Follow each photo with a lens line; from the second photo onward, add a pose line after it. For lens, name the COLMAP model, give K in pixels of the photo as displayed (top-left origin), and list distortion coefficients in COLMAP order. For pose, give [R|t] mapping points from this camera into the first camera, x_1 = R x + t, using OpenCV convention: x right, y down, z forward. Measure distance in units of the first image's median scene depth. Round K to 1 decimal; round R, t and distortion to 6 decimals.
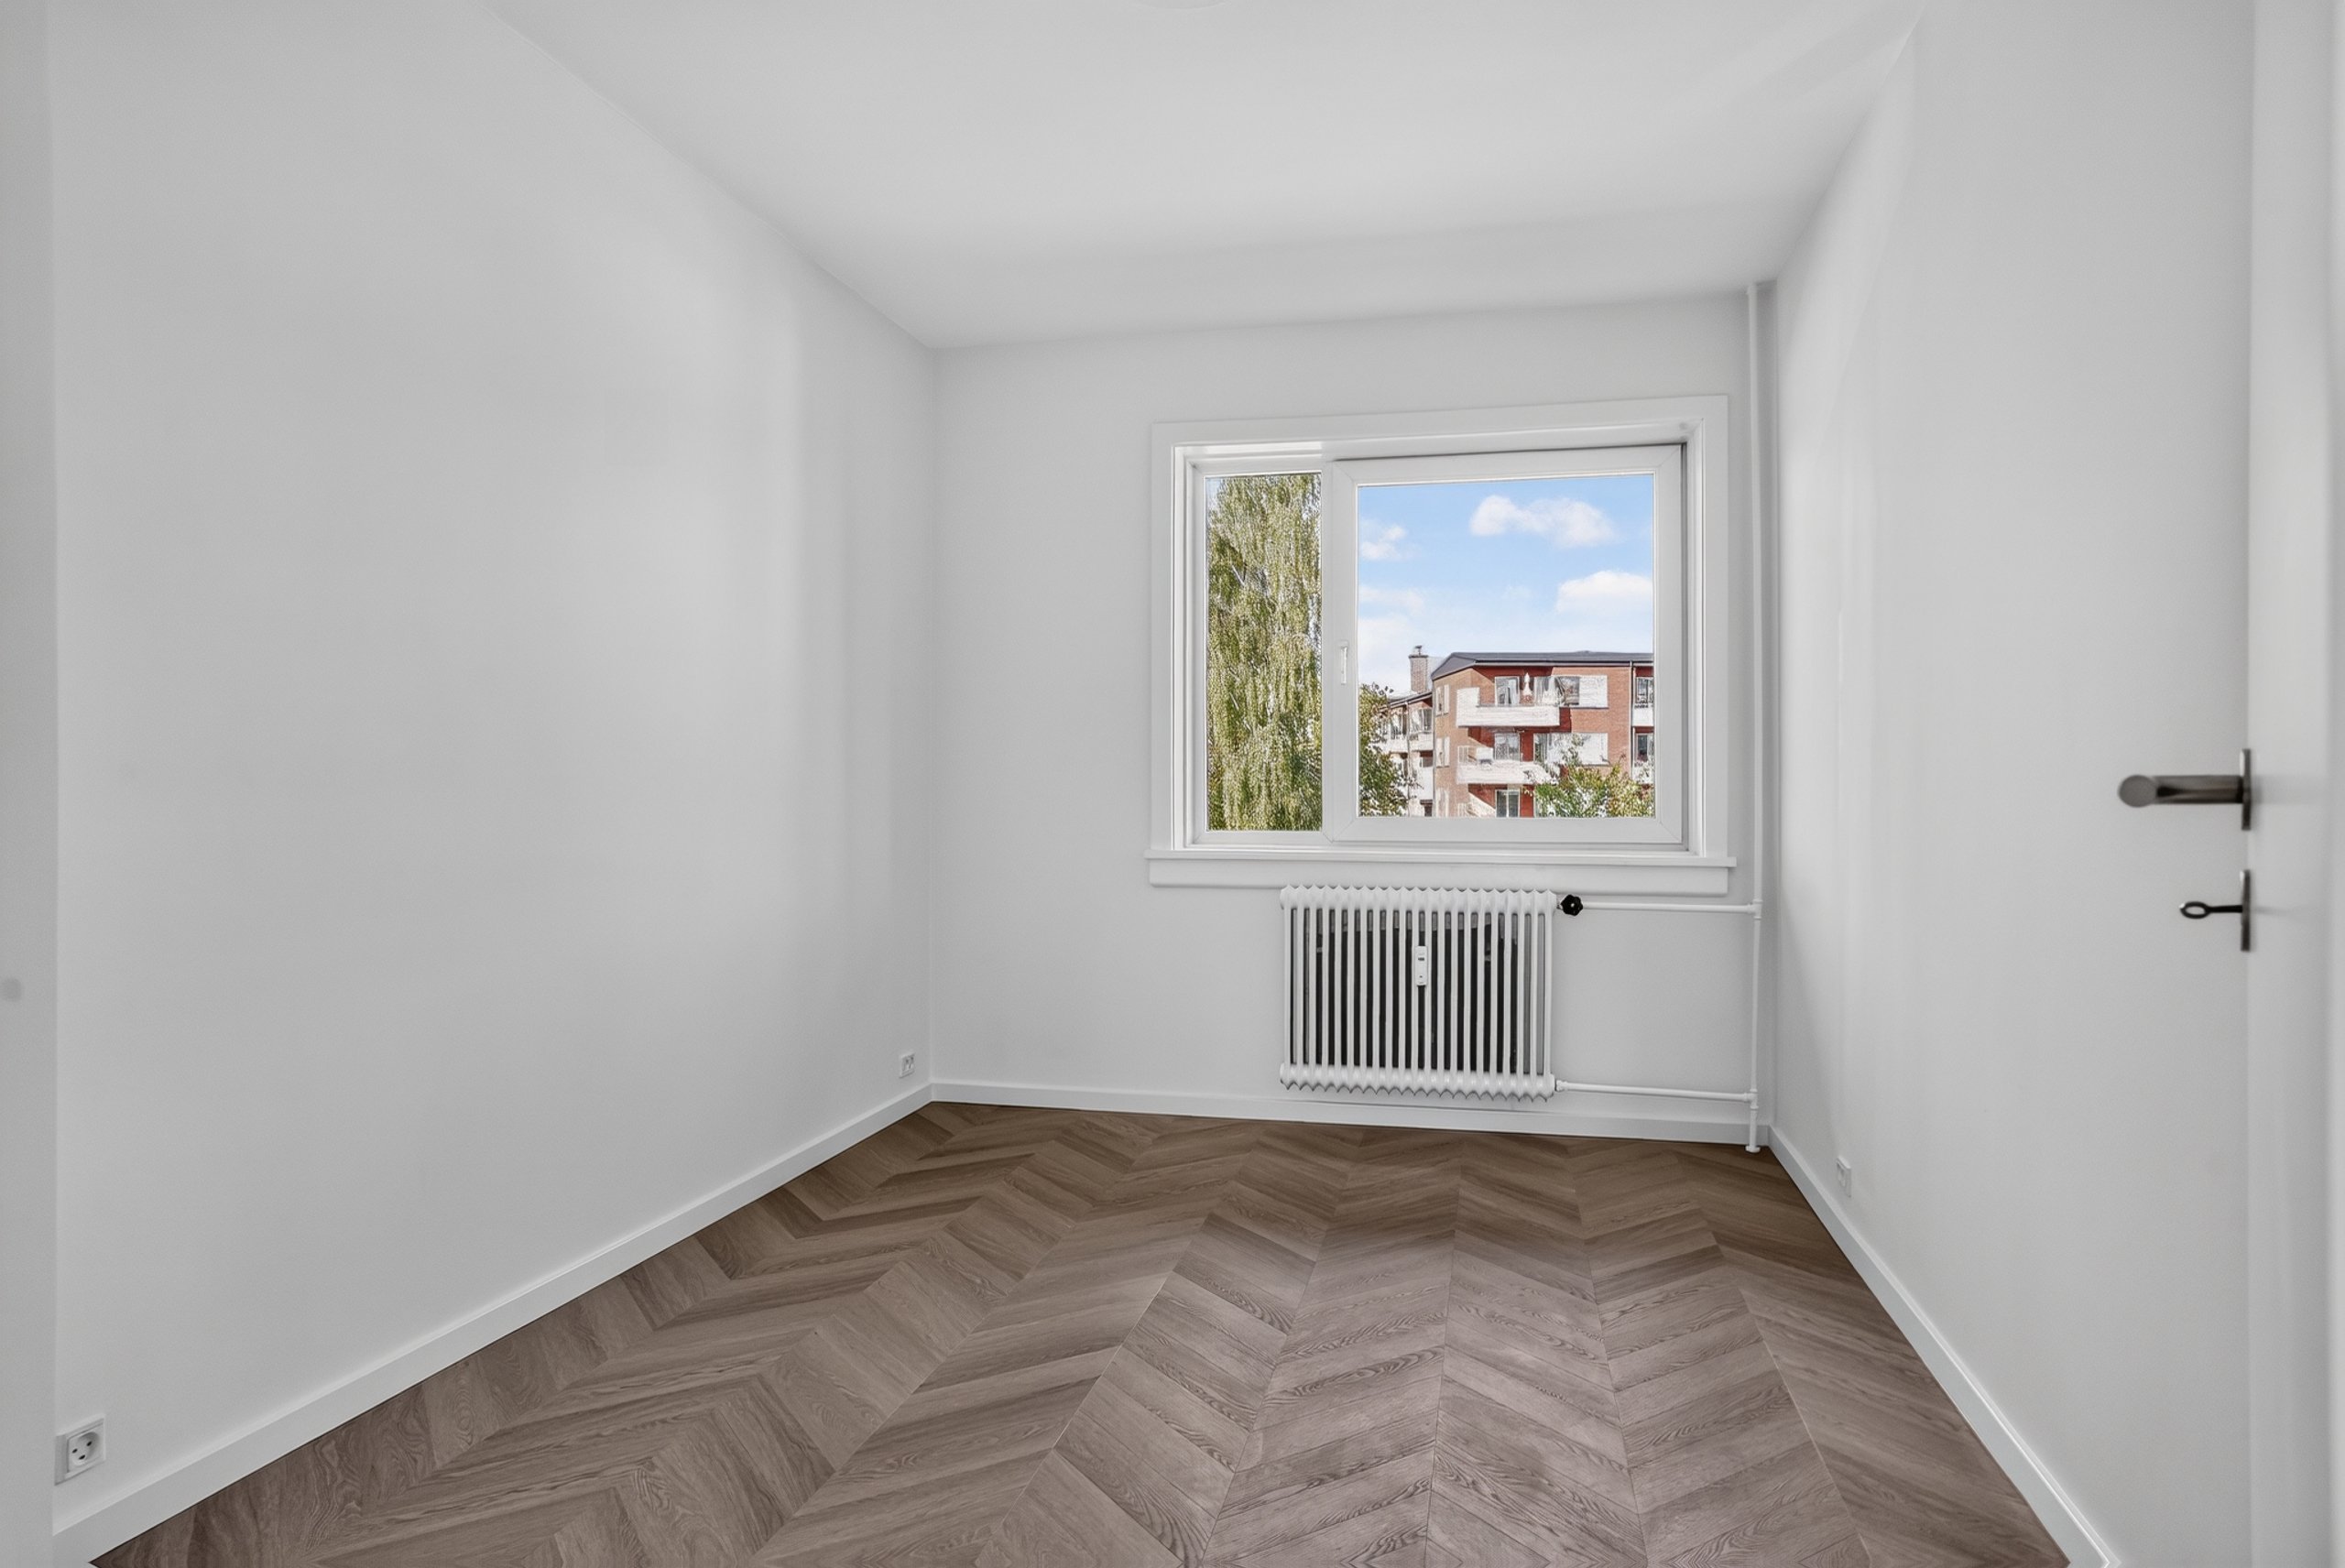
lens RADIAL K [[1355.0, 0, 1174.7], [0, 1355.0, 782.8], [0, 0, 1]] dist [-0.003237, 0.000017]
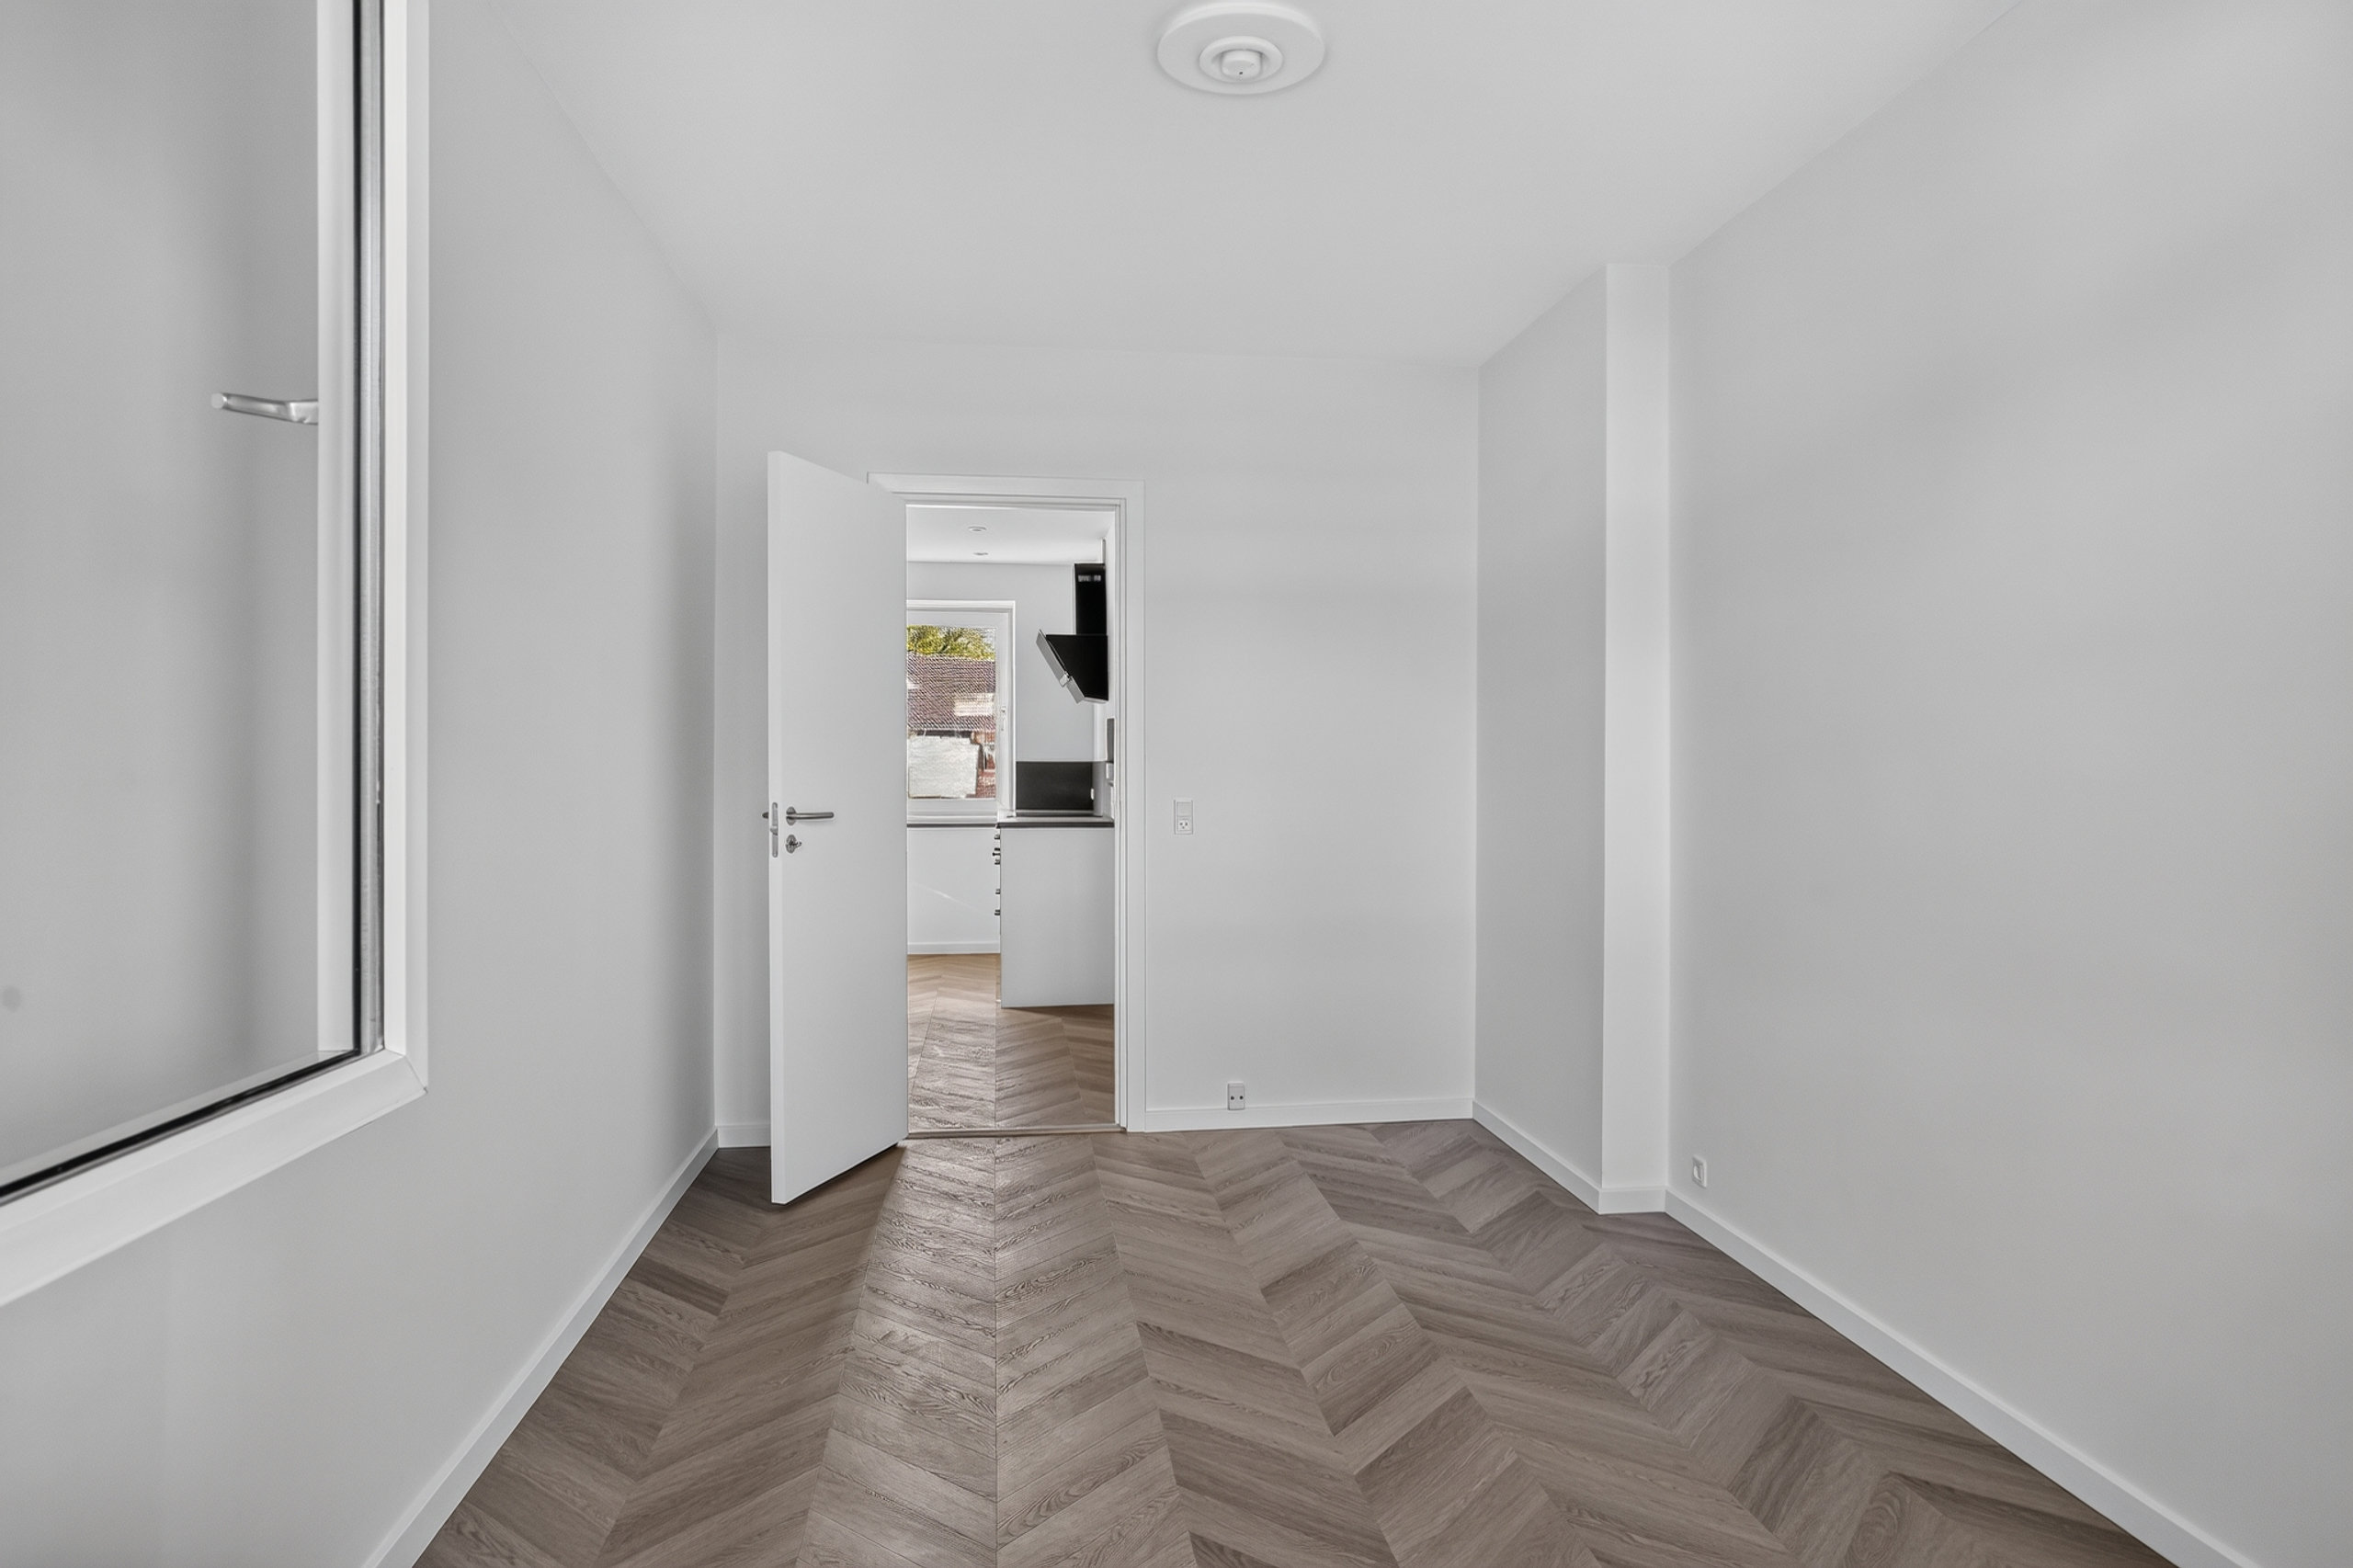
lens RADIAL K [[1359.7, 0, 1175.8], [0, 1359.7, 781.4], [0, 0, 1]] dist [-0.003237, 0.000017]
pose [[-0.932791, 0.005384, -0.360377, 0.384878], [0.000461, 0.999905, 0.013748, -0.052265], [0.360417, 0.012658, -0.932705, 1.766943]]
